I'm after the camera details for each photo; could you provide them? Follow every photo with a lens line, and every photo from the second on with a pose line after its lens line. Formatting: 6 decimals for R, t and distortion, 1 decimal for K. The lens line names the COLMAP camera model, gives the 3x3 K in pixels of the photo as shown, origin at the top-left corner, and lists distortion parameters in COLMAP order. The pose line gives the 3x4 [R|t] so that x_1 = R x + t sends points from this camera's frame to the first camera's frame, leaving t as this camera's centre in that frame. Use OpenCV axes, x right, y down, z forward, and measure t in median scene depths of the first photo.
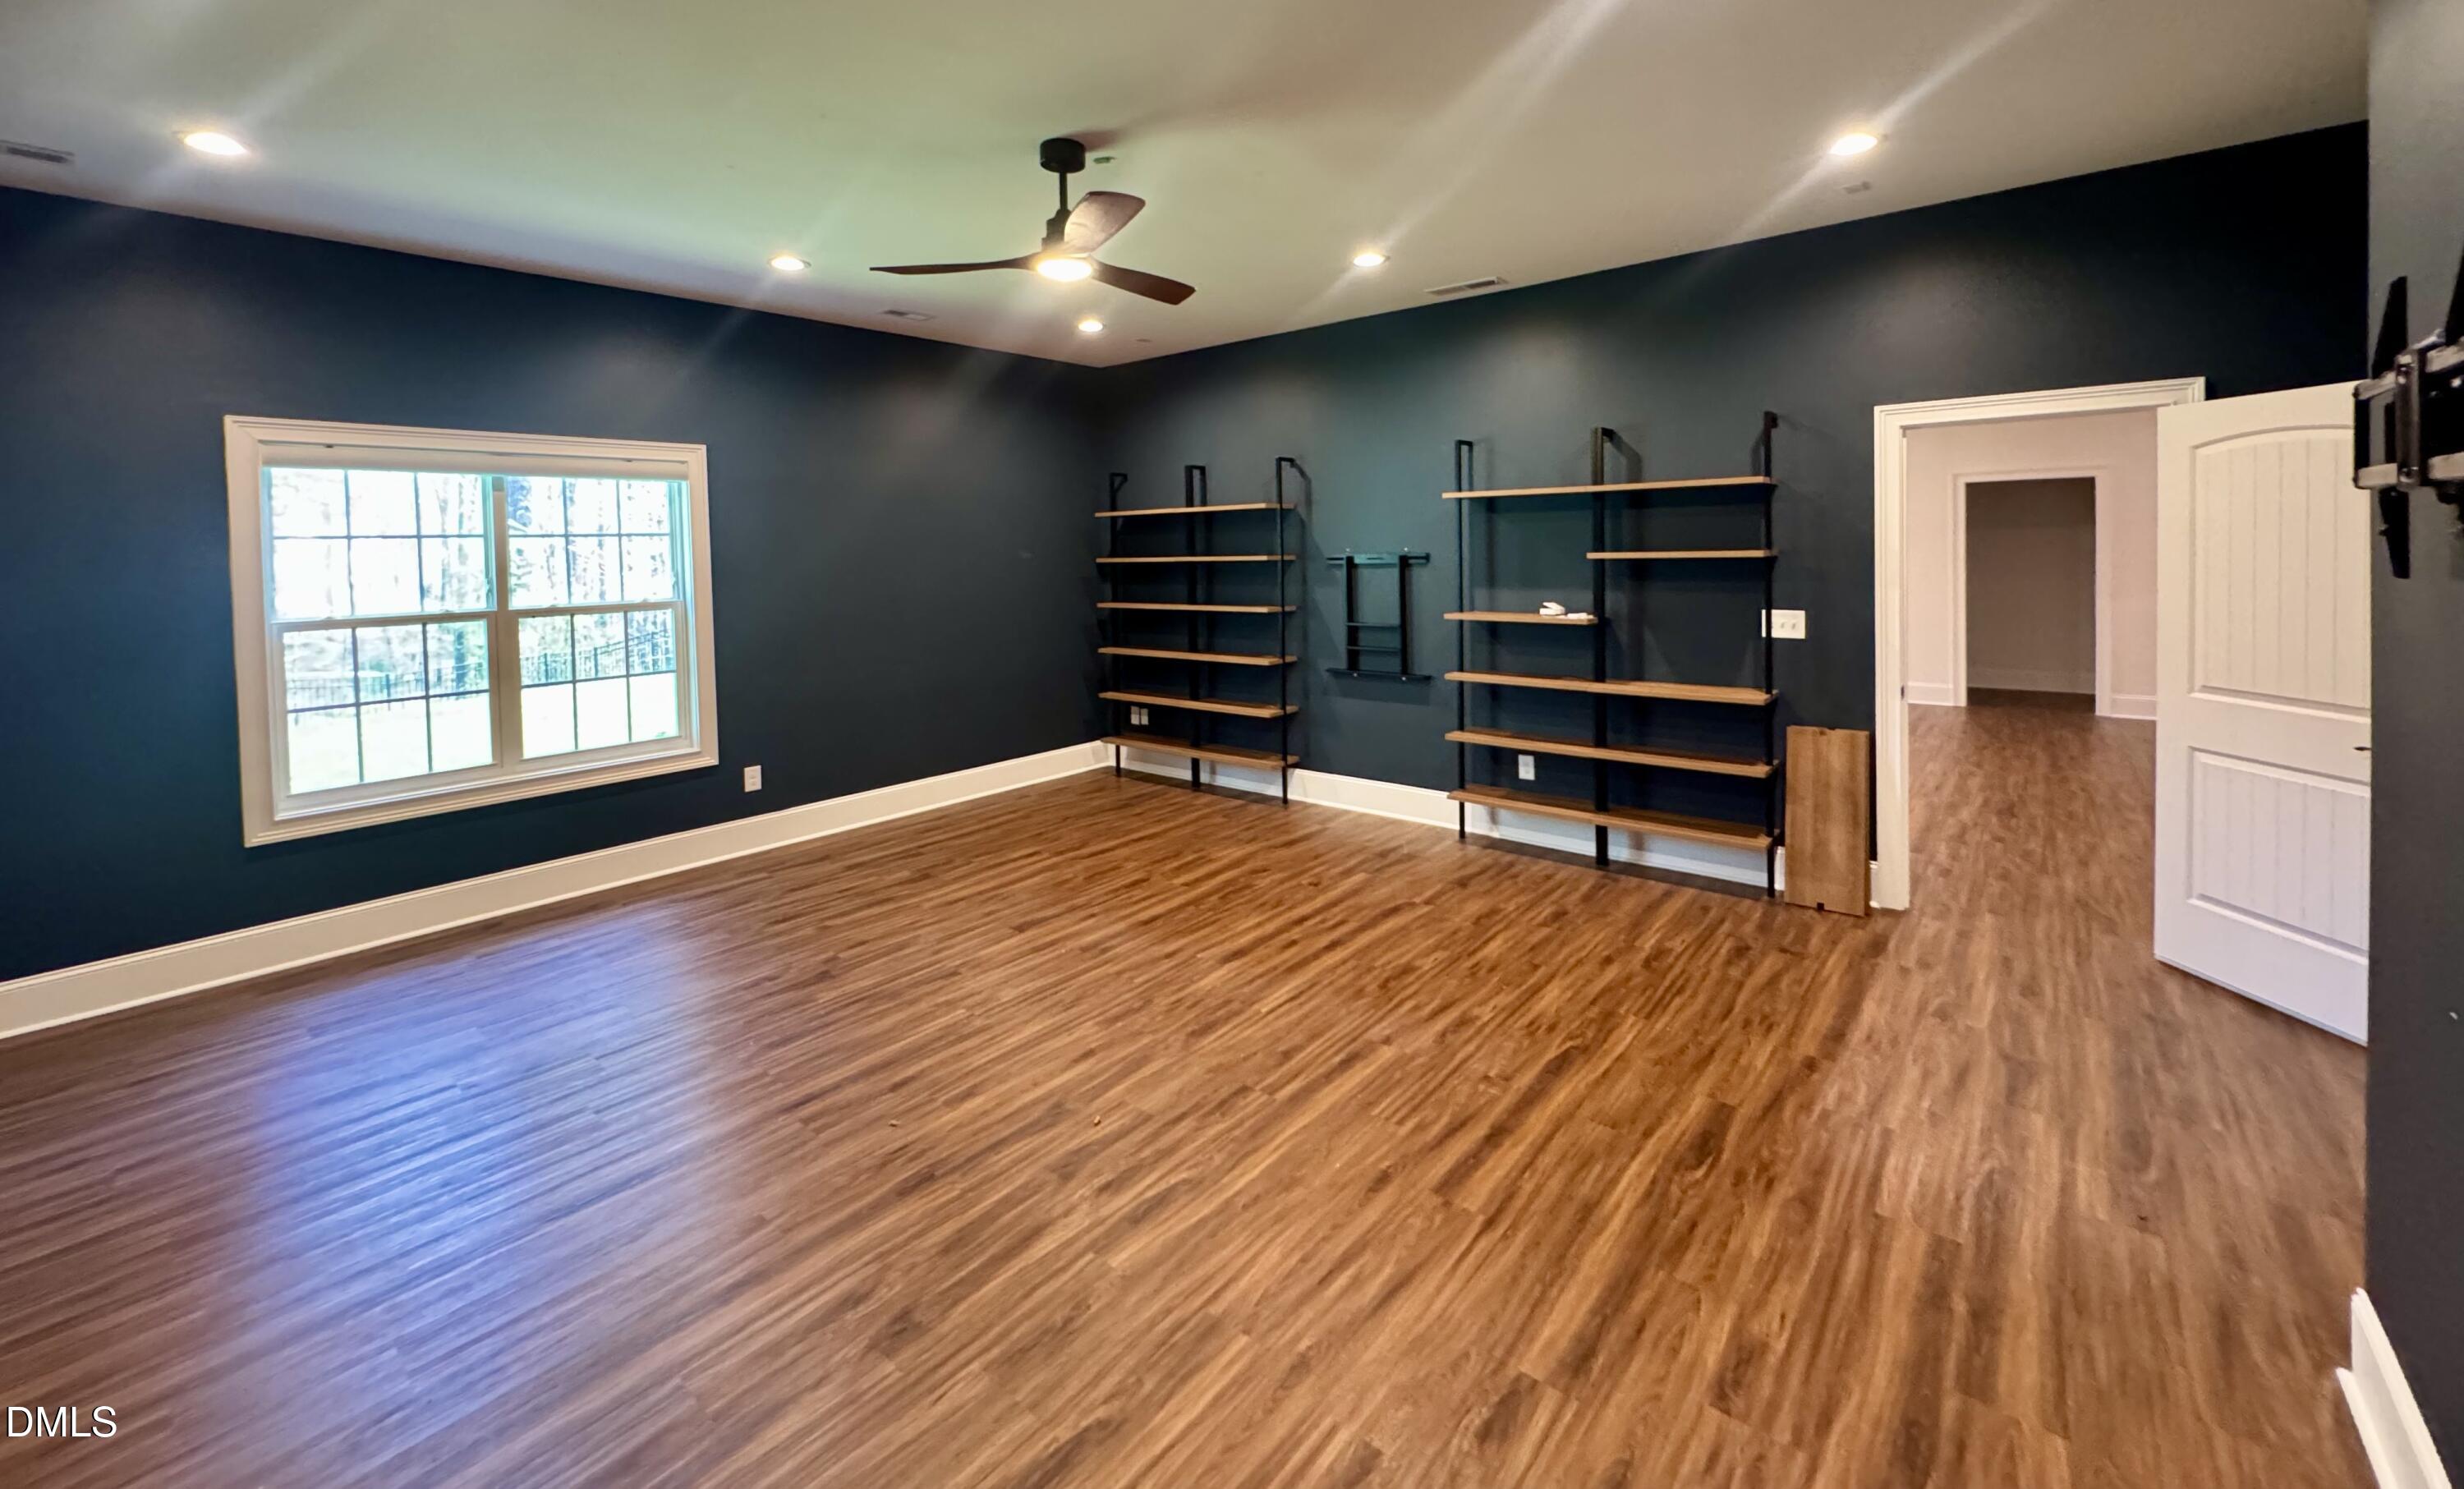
lens RADIAL K [[979.7, 0, 1226.3], [0, 979.7, 746.5], [0, 0, 1]] dist [0.003845, 0.000270]
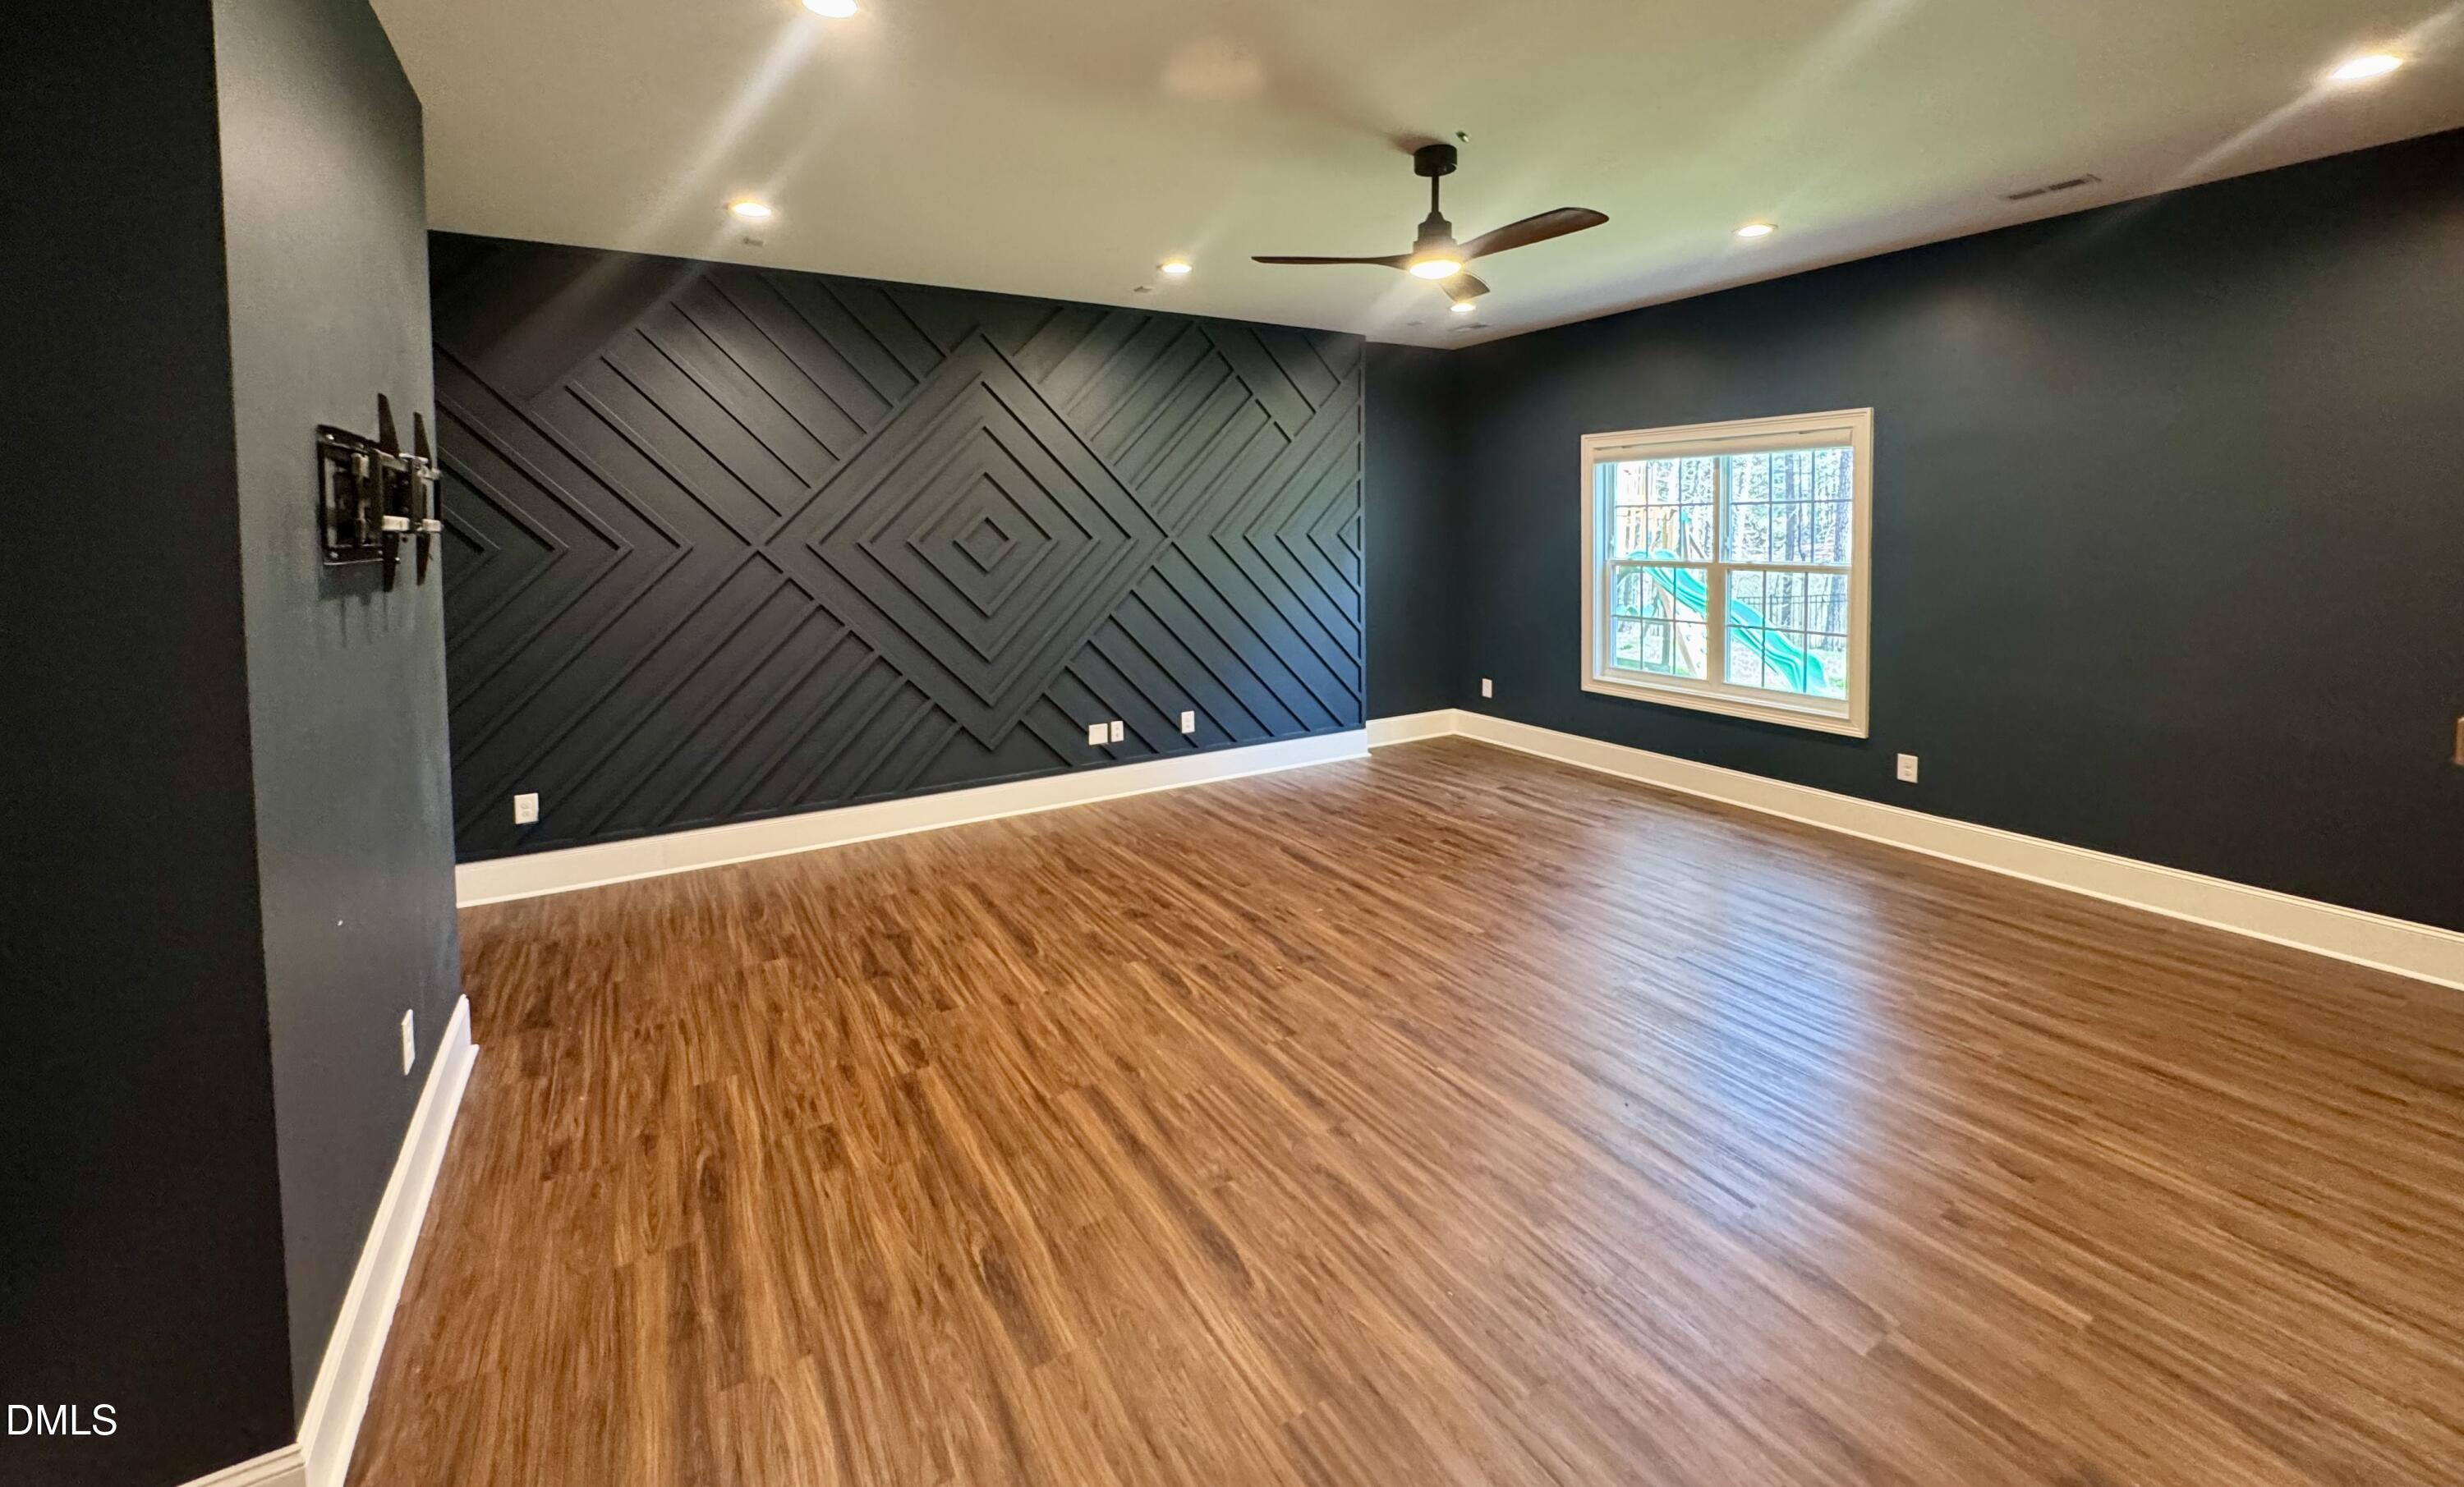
lens RADIAL K [[979.6, 0, 1226.8], [0, 979.6, 742.4], [0, 0, 1]] dist [0.003845, 0.000270]
pose [[-0.341714, 0.228906, -0.911501, 1.157928], [-0.171895, 0.938299, 0.300078, -0.321563], [0.923950, 0.259223, -0.281282, 1.395443]]
